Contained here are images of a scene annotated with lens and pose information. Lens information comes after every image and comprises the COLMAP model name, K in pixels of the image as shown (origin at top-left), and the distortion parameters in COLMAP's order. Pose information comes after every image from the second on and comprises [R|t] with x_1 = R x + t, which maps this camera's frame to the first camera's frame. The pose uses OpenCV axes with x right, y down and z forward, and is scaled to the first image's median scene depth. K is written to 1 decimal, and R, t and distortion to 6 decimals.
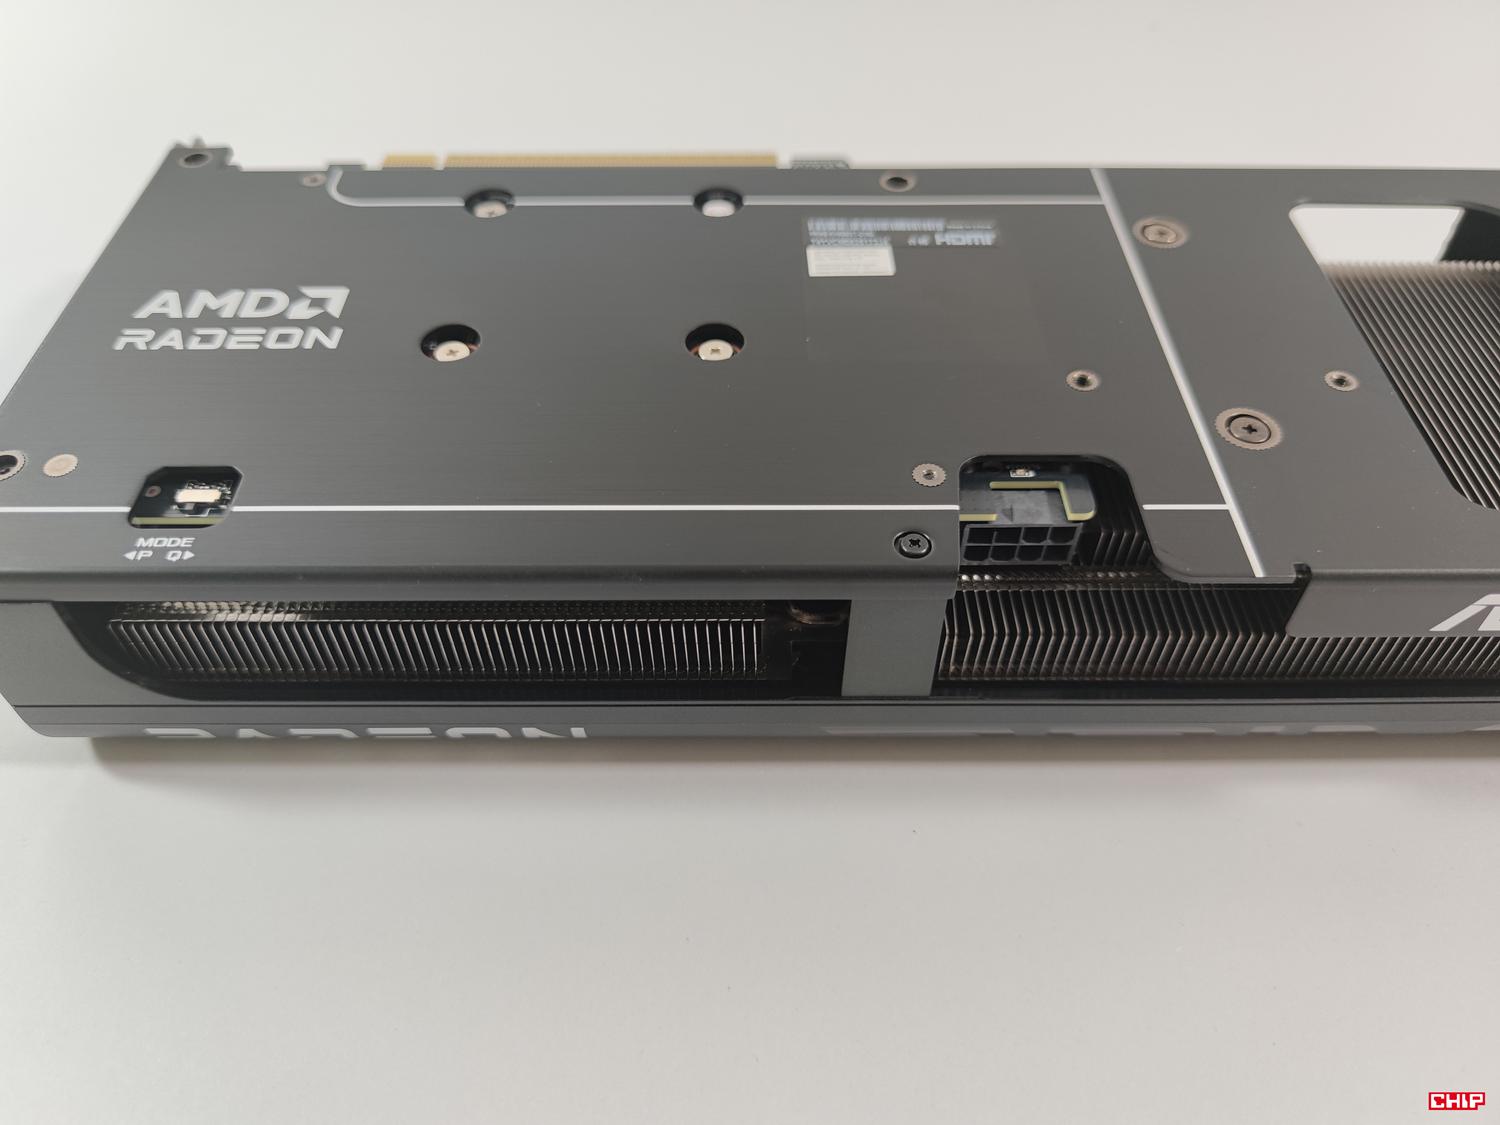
lens RADIAL K [[1136.1, 0, 732.5], [0, 1136.1, 596.3], [0, 0, 1]] dist [-0.036400, -0.005473]
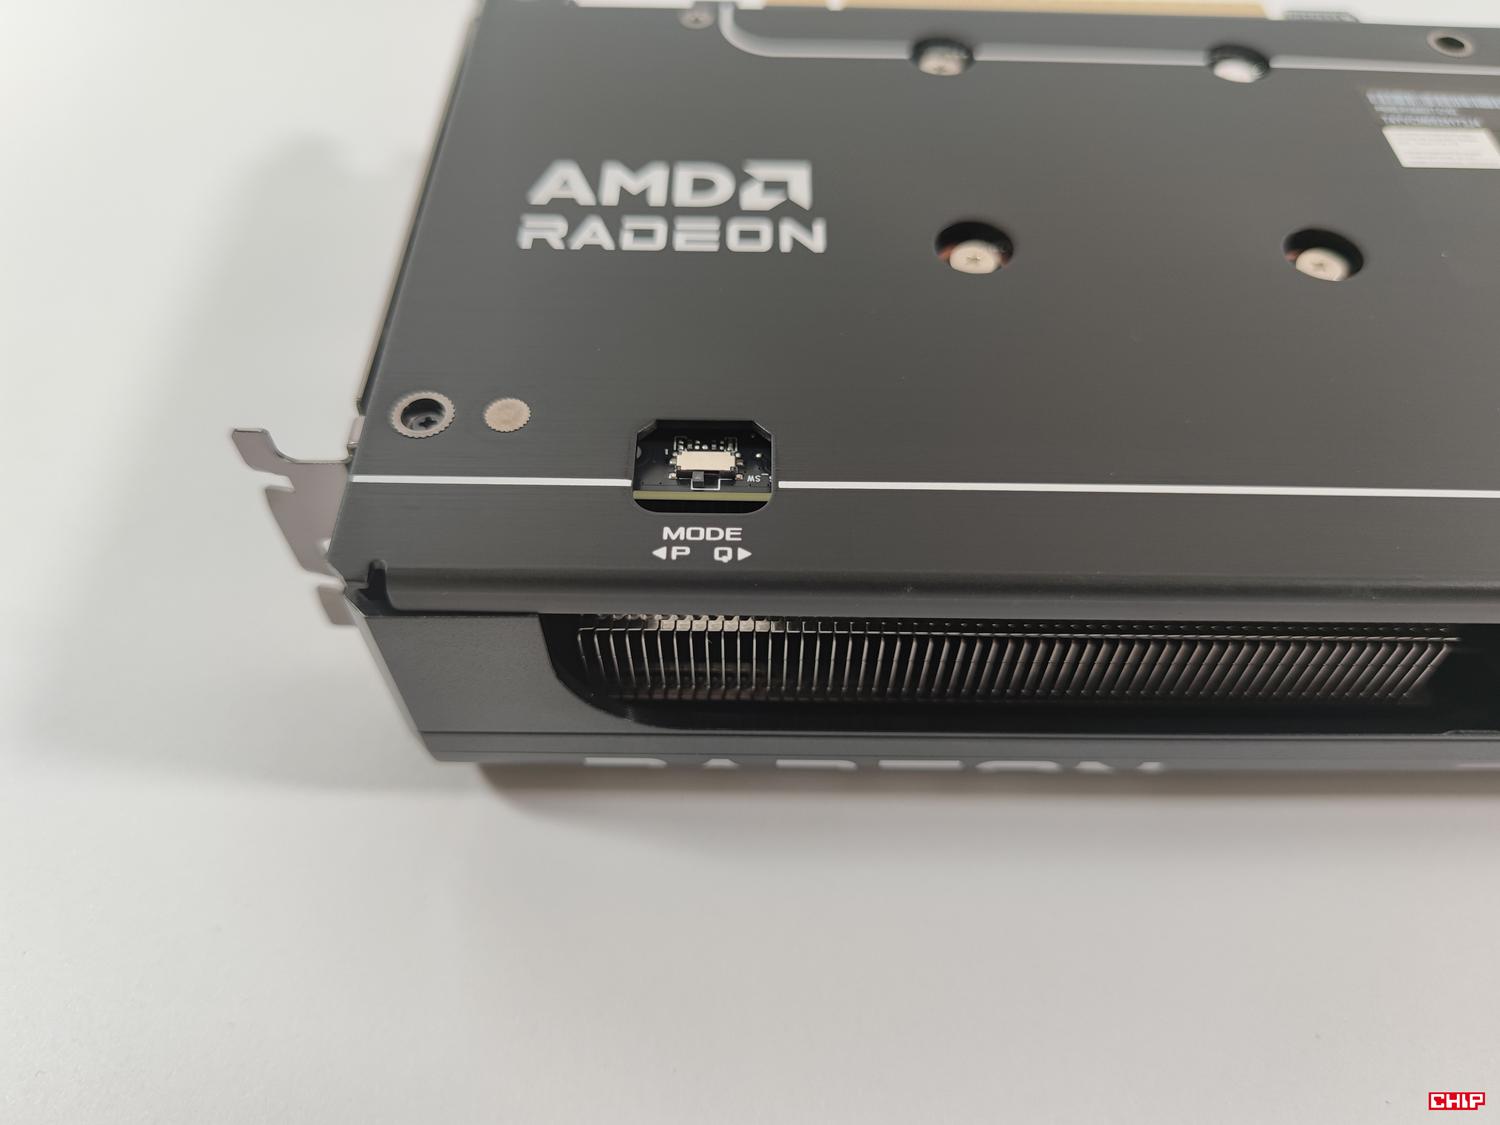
lens RADIAL K [[1136.1, 0, 732.5], [0, 1136.1, 596.3], [0, 0, 1]] dist [-0.036400, -0.005473]
pose [[0.999917, 0.011207, 0.006382, -0.415377], [-0.011812, 0.994482, 0.104243, -0.071154], [-0.005178, -0.104310, 0.994531, 0.237535]]
